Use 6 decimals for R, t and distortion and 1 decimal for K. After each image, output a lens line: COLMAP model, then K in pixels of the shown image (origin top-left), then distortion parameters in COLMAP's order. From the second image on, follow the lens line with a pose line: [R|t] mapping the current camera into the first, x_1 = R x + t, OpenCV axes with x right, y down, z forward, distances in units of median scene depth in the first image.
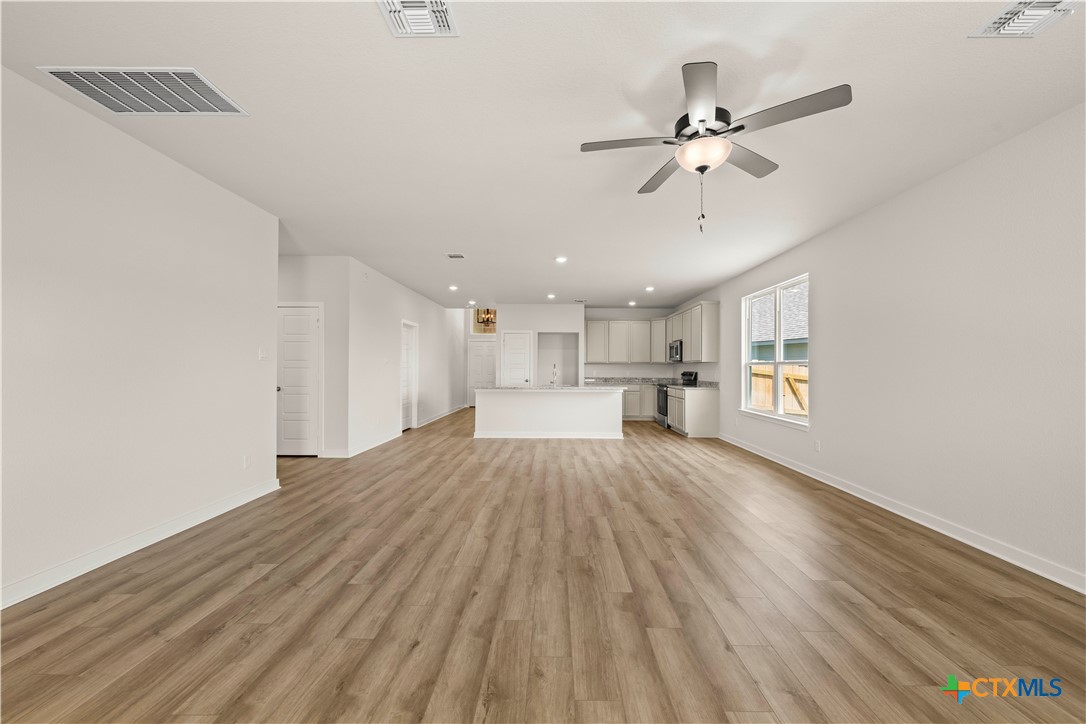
lens RADIAL K [[428.0, 0, 547.9], [0, 428.0, 364.6], [0, 0, 1]] dist [0.002111, -0.000923]
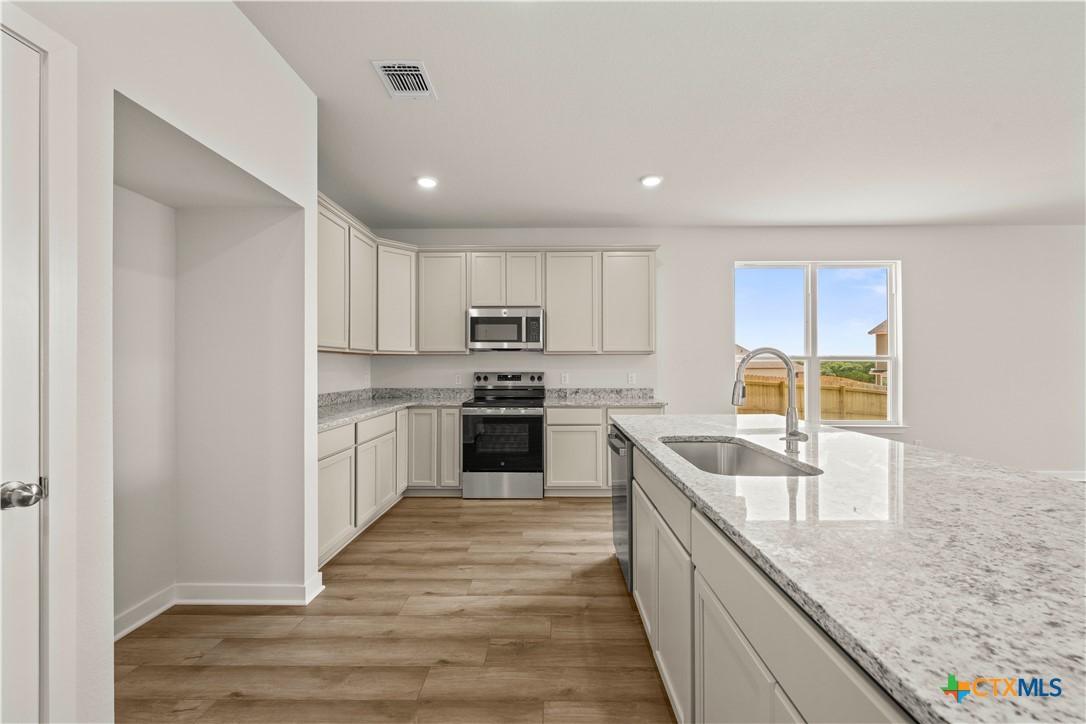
lens RADIAL K [[428.0, 0, 550.6], [0, 428.0, 363.0], [0, 0, 1]] dist [0.002111, -0.000923]
pose [[0.001408, 0.000317, 0.999999, -0.251748], [-0.008104, 0.999967, -0.000306, 0.009115], [-0.999966, -0.008104, 0.001410, 1.442271]]
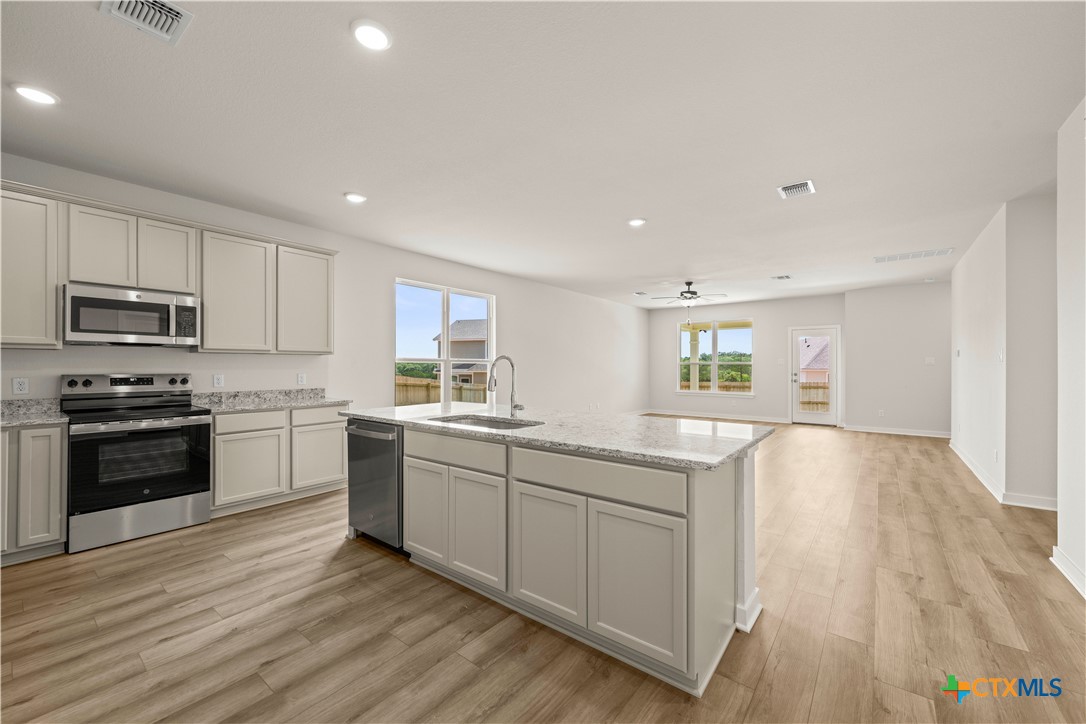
lens RADIAL K [[428.0, 0, 550.8], [0, 428.0, 364.3], [0, 0, 1]] dist [0.002111, -0.000923]
pose [[-0.797702, -0.004290, 0.603036, -0.288018], [-0.011349, 0.999904, -0.007899, 0.010793], [-0.602945, -0.013145, -0.797674, 1.633351]]
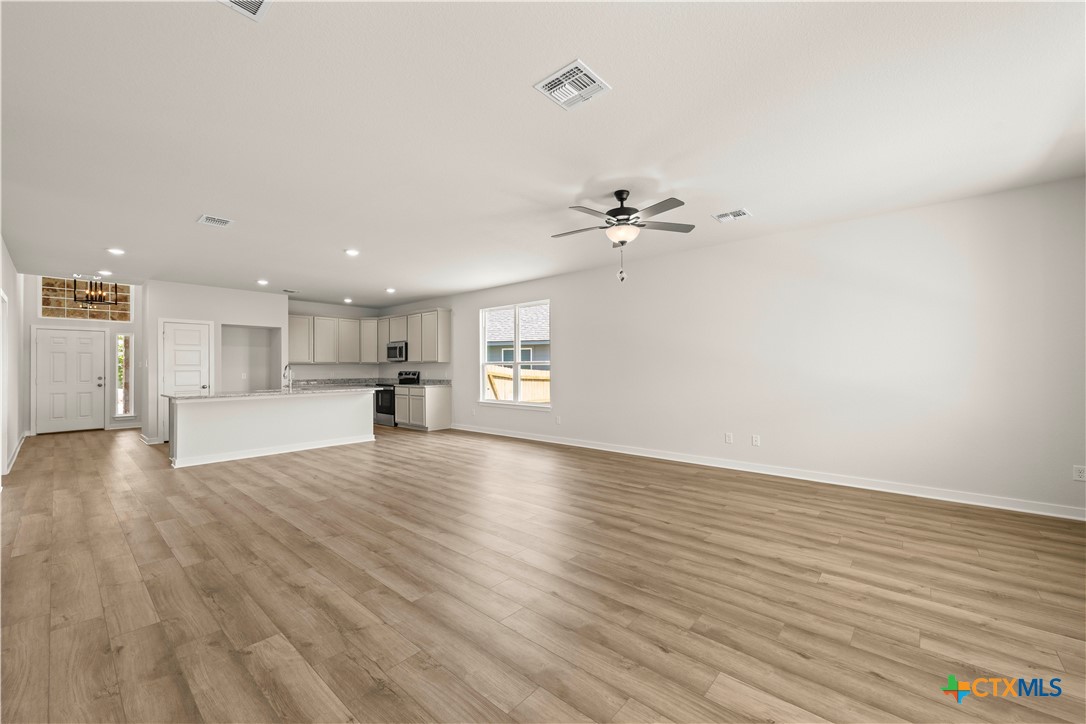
lens RADIAL K [[428.0, 0, 550.8], [0, 428.0, 364.6], [0, 0, 1]] dist [0.002111, -0.000923]
pose [[0.645734, -0.005180, 0.763545, -0.384918], [0.004345, 0.999986, 0.003110, -0.002485], [-0.763550, 0.001309, 0.645747, 0.065198]]
